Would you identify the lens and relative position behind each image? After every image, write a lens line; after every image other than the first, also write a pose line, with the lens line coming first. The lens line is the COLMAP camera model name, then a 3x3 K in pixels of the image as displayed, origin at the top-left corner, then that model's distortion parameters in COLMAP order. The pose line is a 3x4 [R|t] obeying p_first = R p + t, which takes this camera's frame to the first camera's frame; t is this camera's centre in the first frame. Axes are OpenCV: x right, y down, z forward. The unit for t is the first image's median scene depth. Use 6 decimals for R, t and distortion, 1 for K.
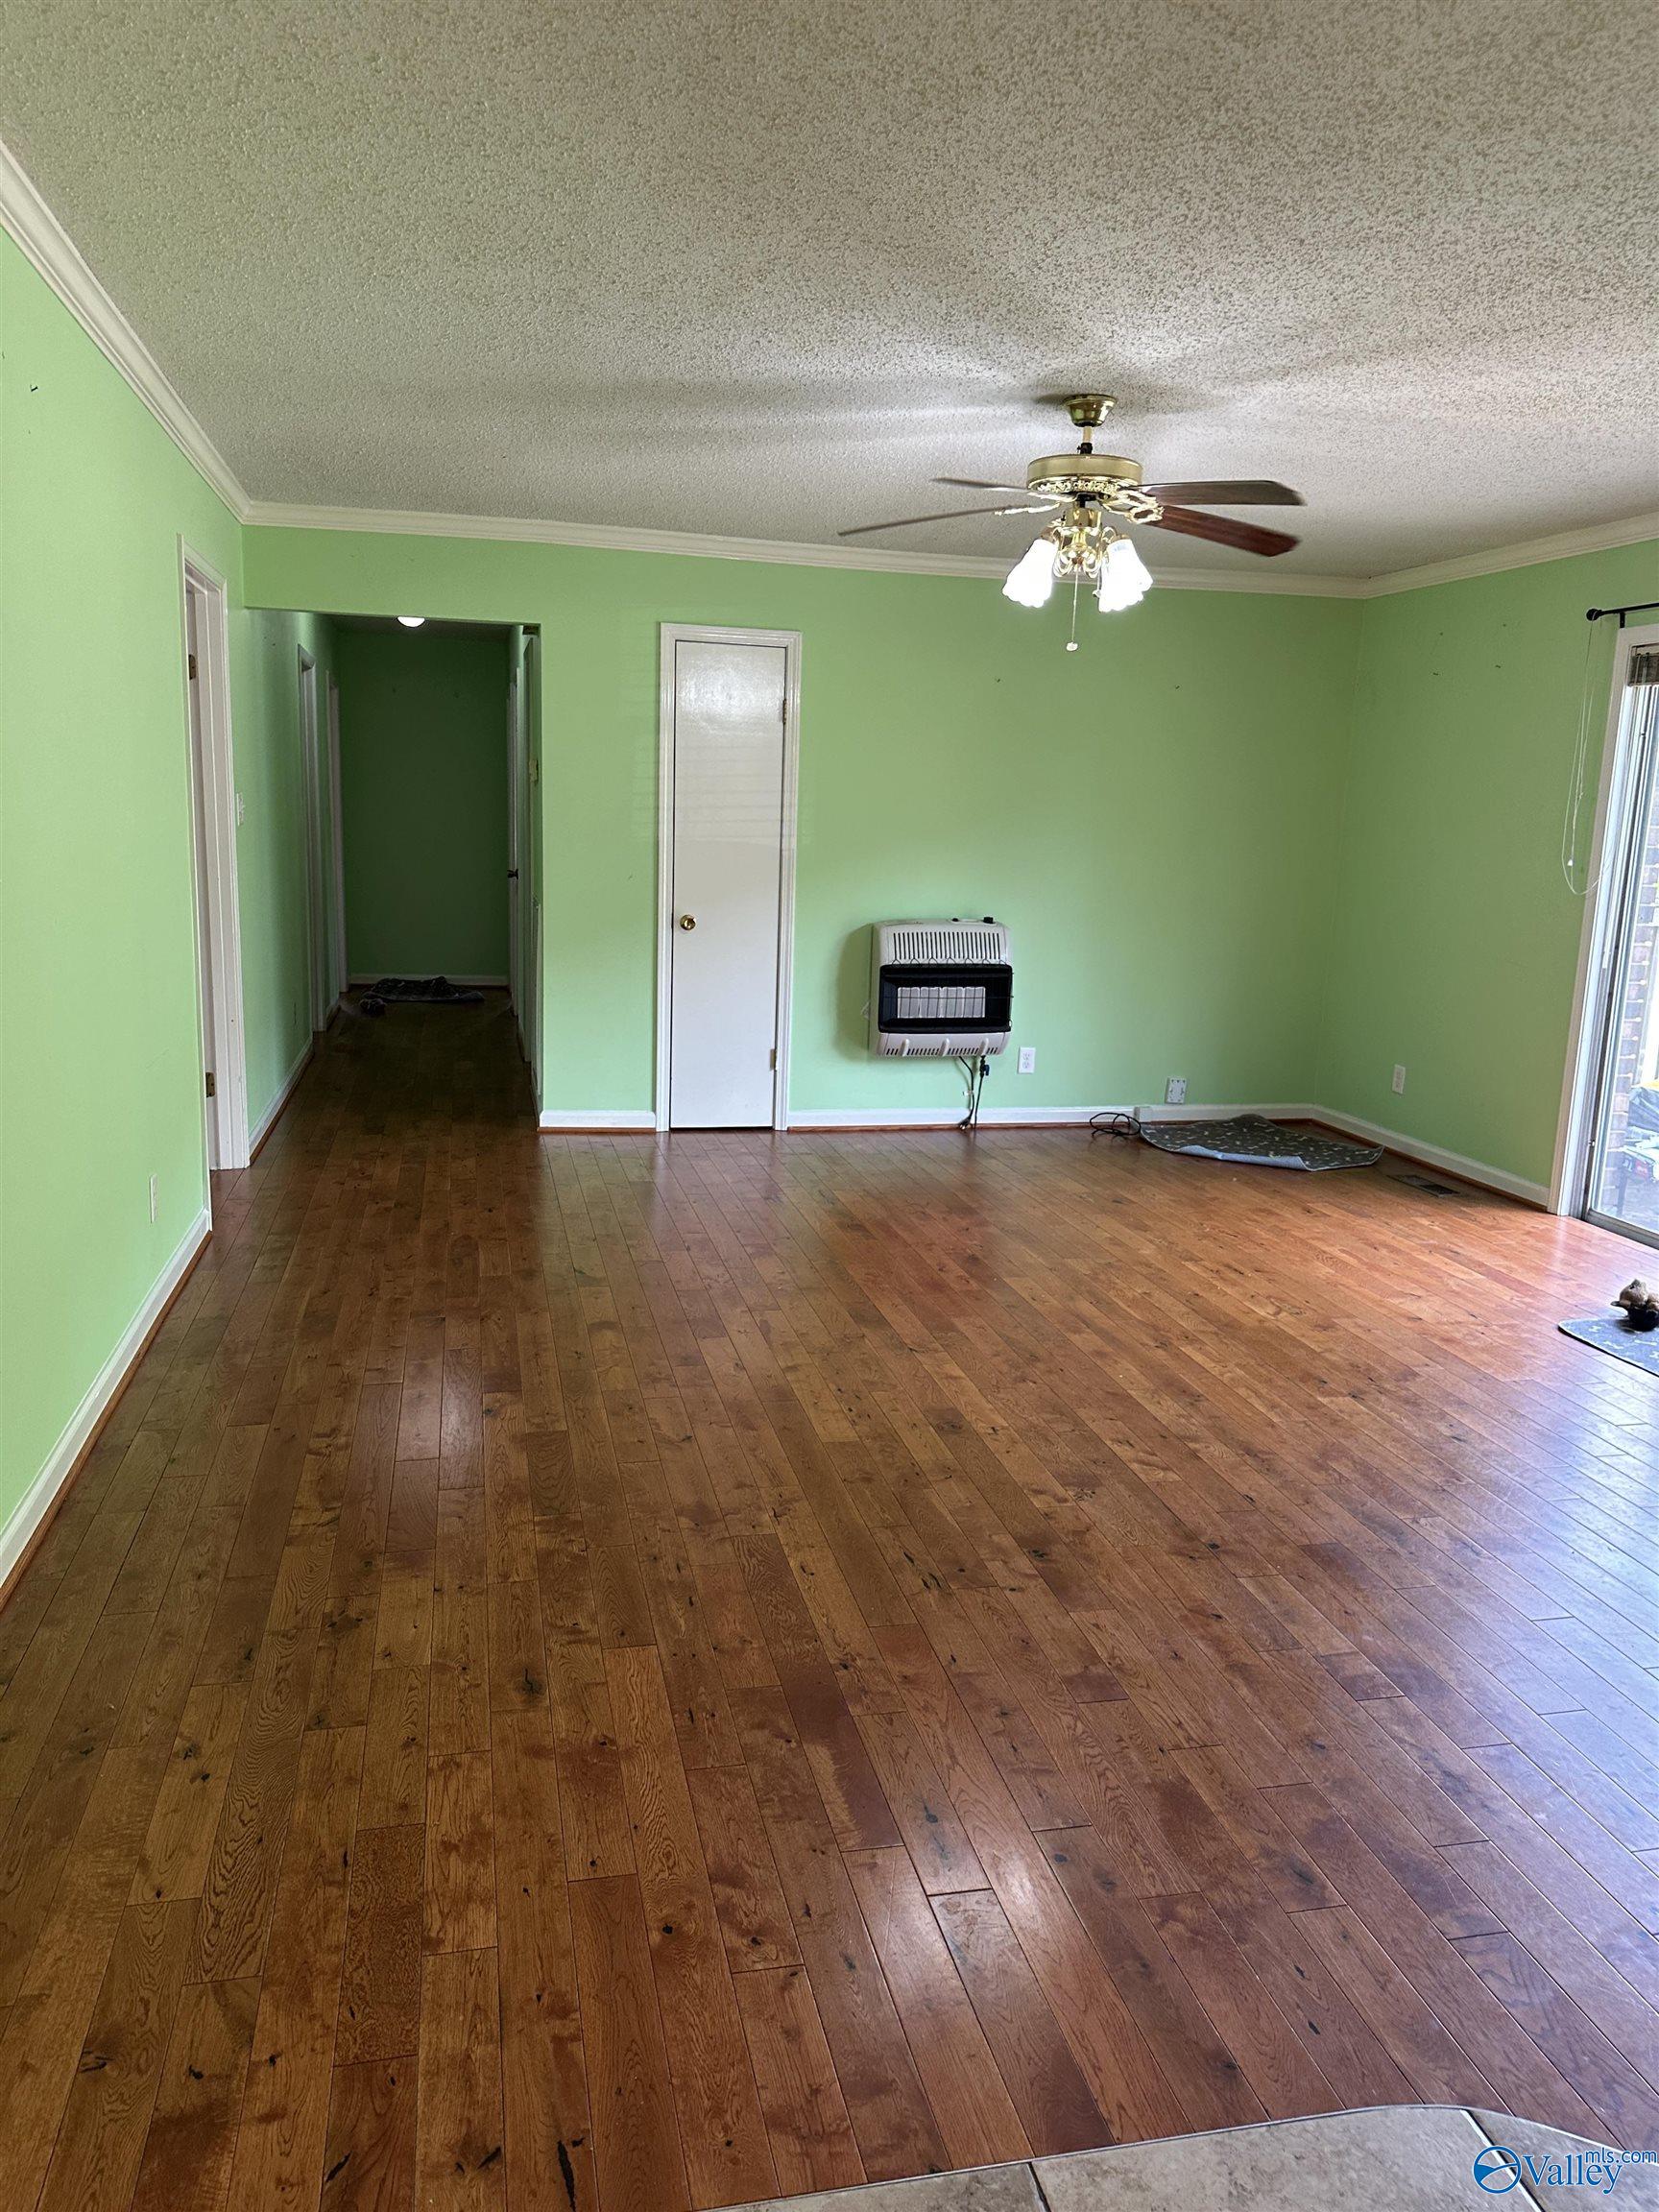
lens RADIAL K [[1541.4, 0, 812.3], [0, 1541.4, 1112.4], [0, 0, 1]] dist [0.165558, -0.320314]
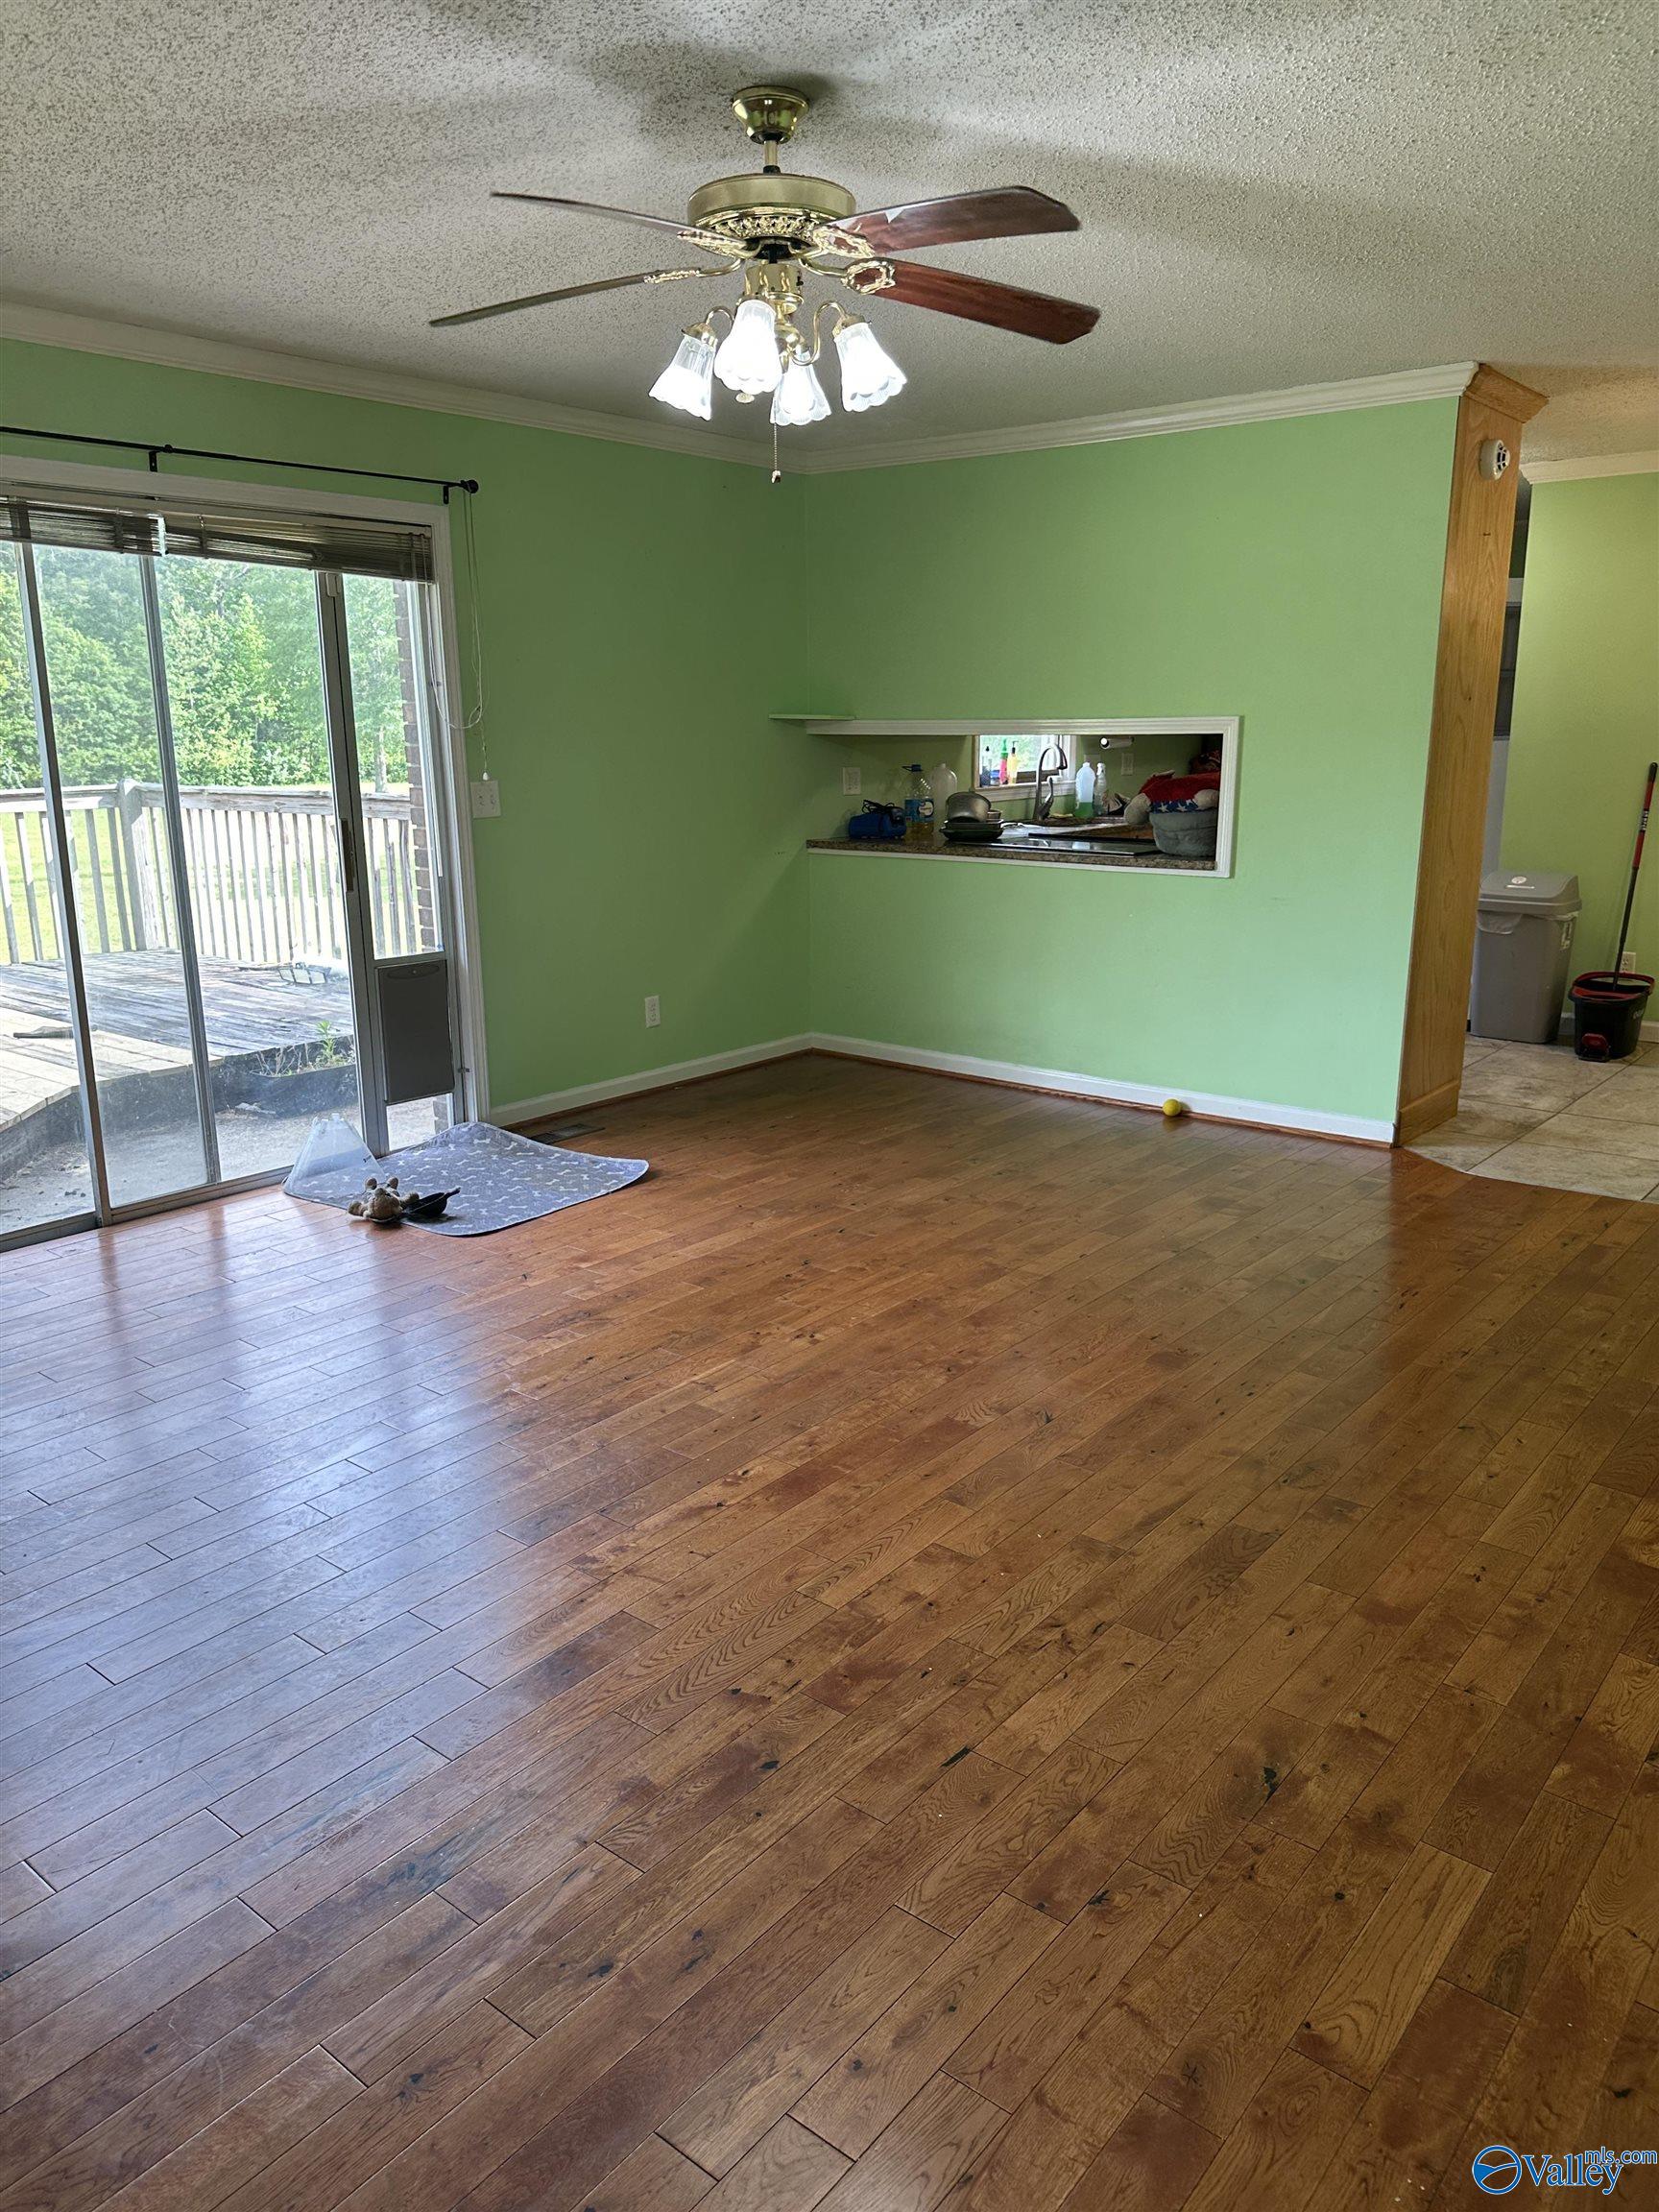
lens RADIAL K [[1541.4, 0, 812.3], [0, 1541.4, 1112.4], [0, 0, 1]] dist [0.165558, -0.320314]
pose [[-0.615770, -0.220382, 0.756478, -0.693313], [0.143012, 0.912880, 0.382357, -0.504770], [-0.774839, 0.343629, -0.530607, 2.380894]]
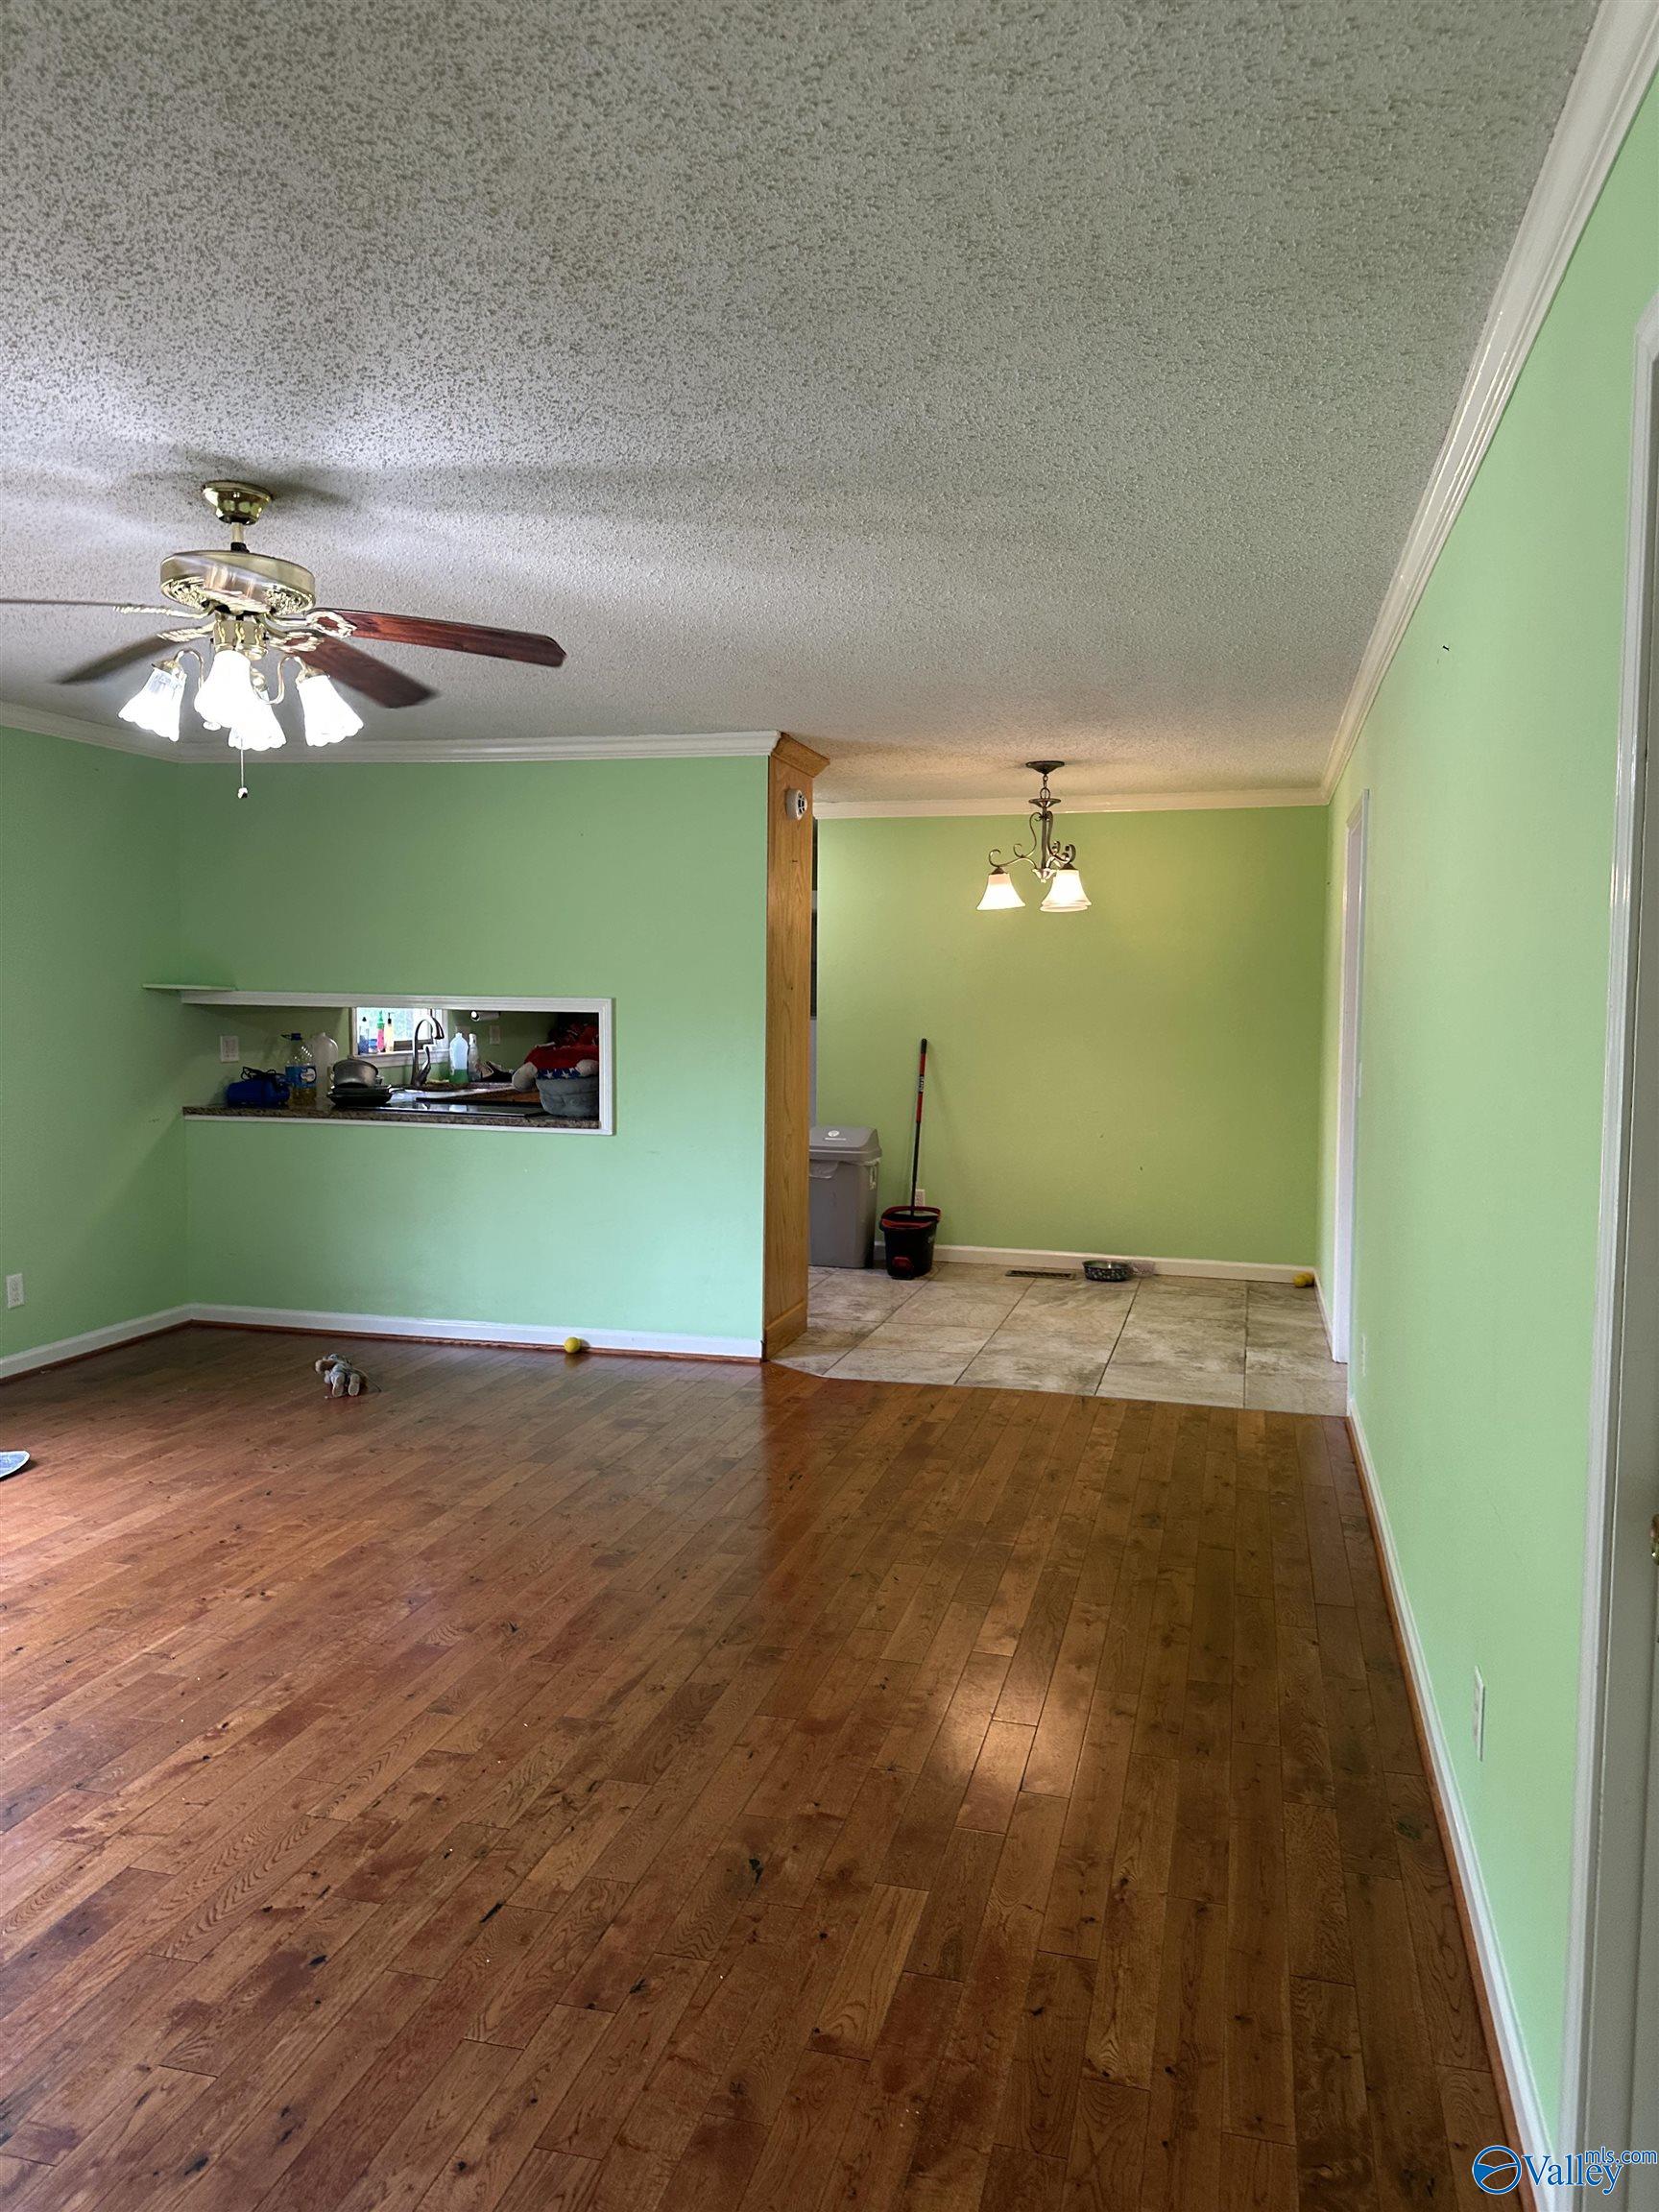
lens RADIAL K [[1571.1, 0, 860.7], [0, 1571.1, 1071.1], [0, 0, 1]] dist [0.178551, -0.225936]
pose [[-0.897078, -0.062911, 0.437371, -0.773983], [0.049971, 0.969020, 0.241876, -0.569357], [-0.439038, 0.238837, -0.866142, 2.630683]]
